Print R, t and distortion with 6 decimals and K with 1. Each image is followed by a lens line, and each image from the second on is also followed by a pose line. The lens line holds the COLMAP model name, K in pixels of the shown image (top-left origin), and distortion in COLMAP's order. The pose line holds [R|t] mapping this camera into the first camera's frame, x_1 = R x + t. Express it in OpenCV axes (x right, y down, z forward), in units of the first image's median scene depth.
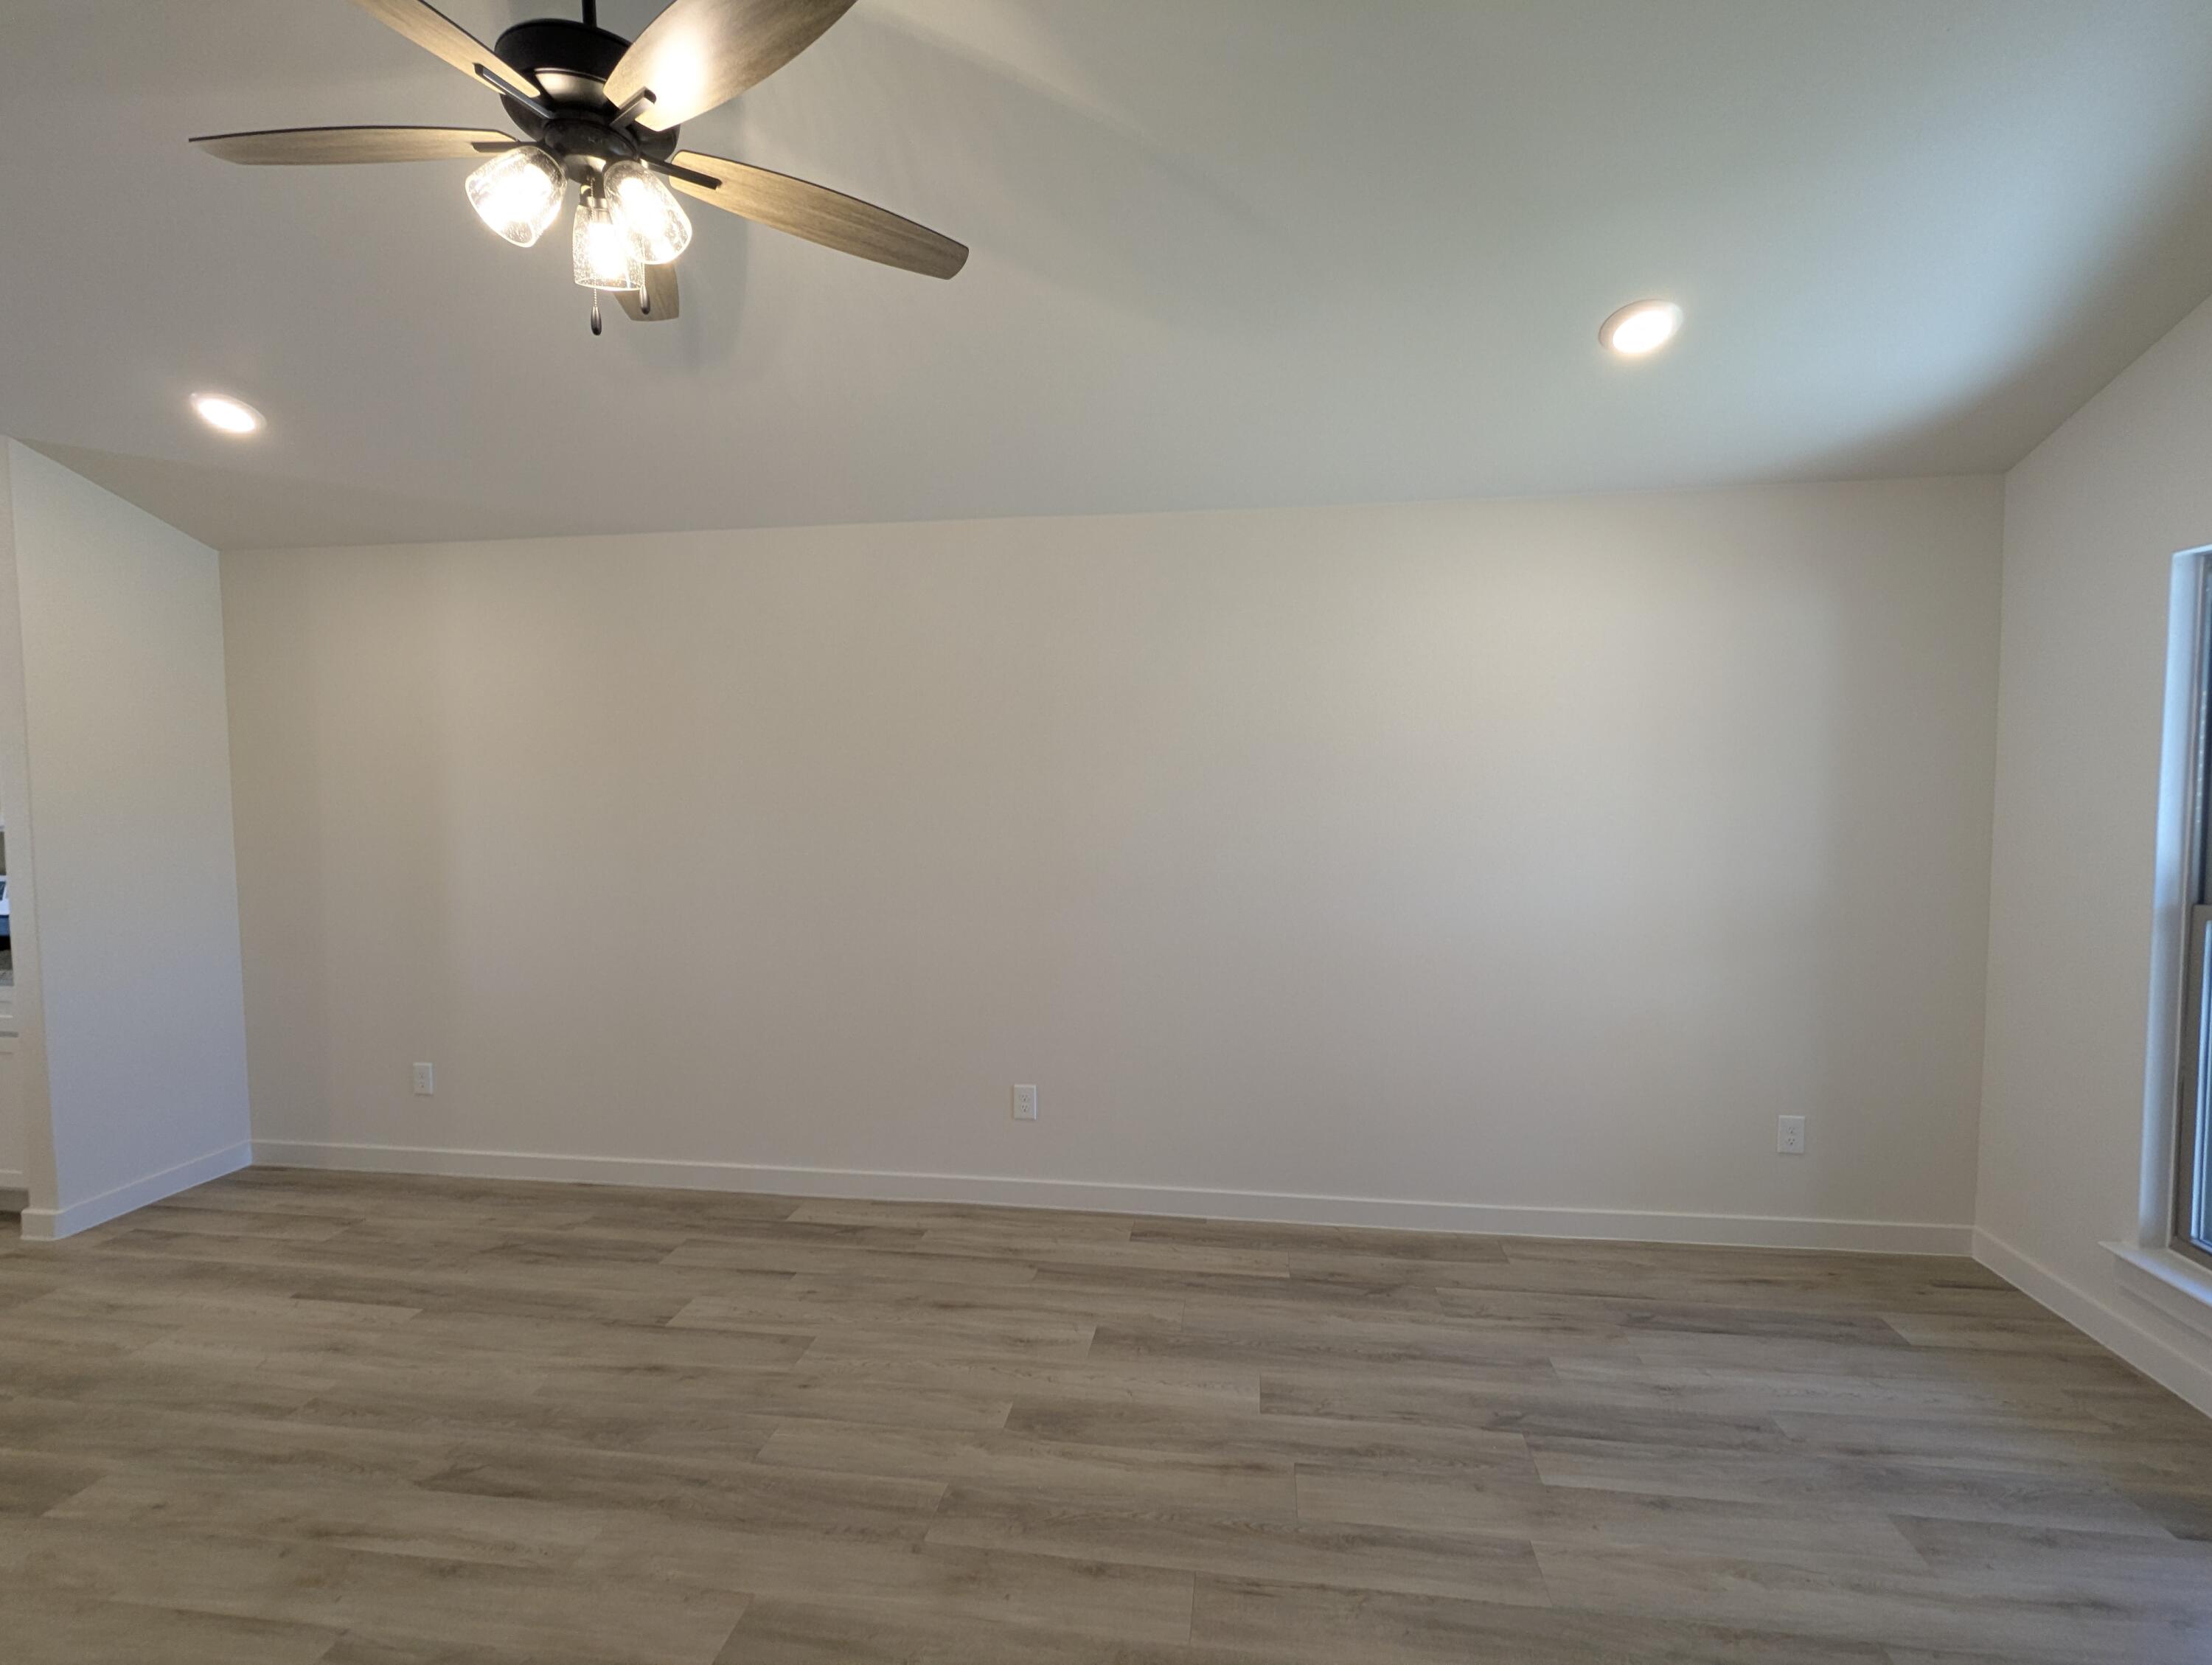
lens RADIAL K [[1035.3, 0, 1110.4], [0, 1035.3, 837.6], [0, 0, 1]] dist [-0.003681, 0.003087]
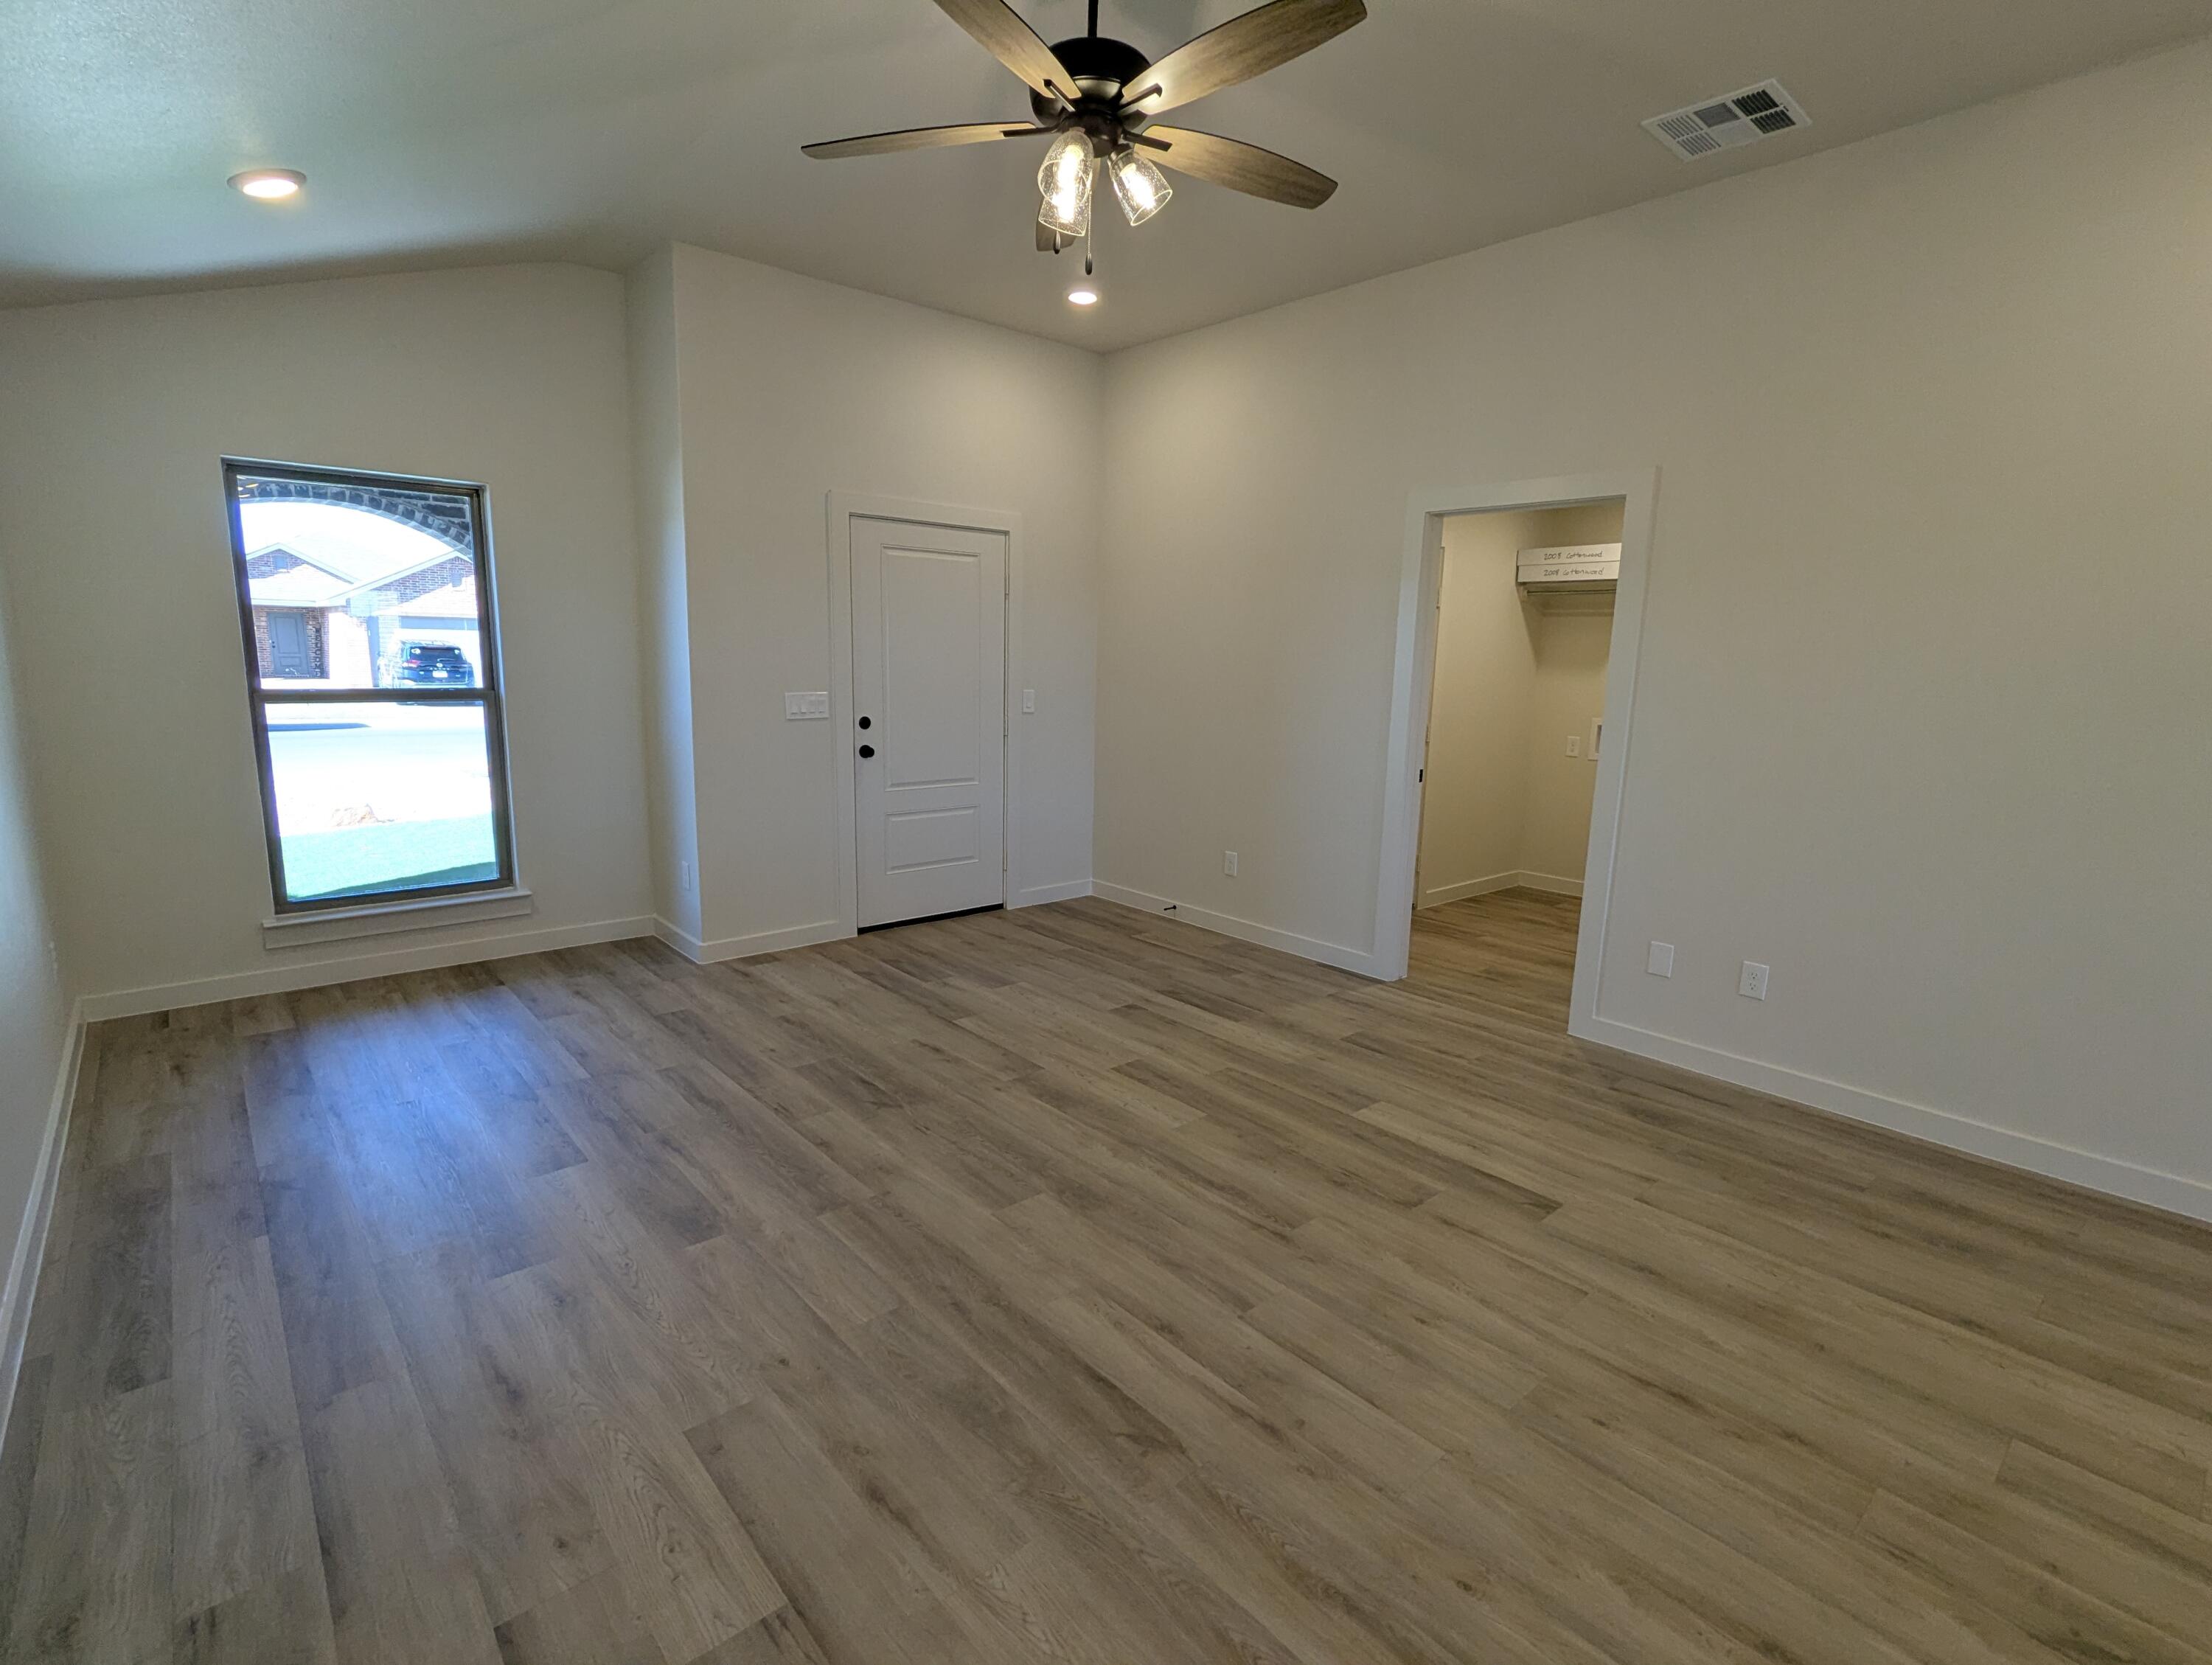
lens RADIAL K [[1035.3, 0, 1098.5], [0, 1035.3, 825.5], [0, 0, 1]] dist [-0.003681, 0.003087]
pose [[-0.751888, -0.122541, 0.647803, -1.102584], [0.018793, 0.978192, 0.206851, -0.043602], [-0.659023, 0.167703, -0.733187, 1.577664]]
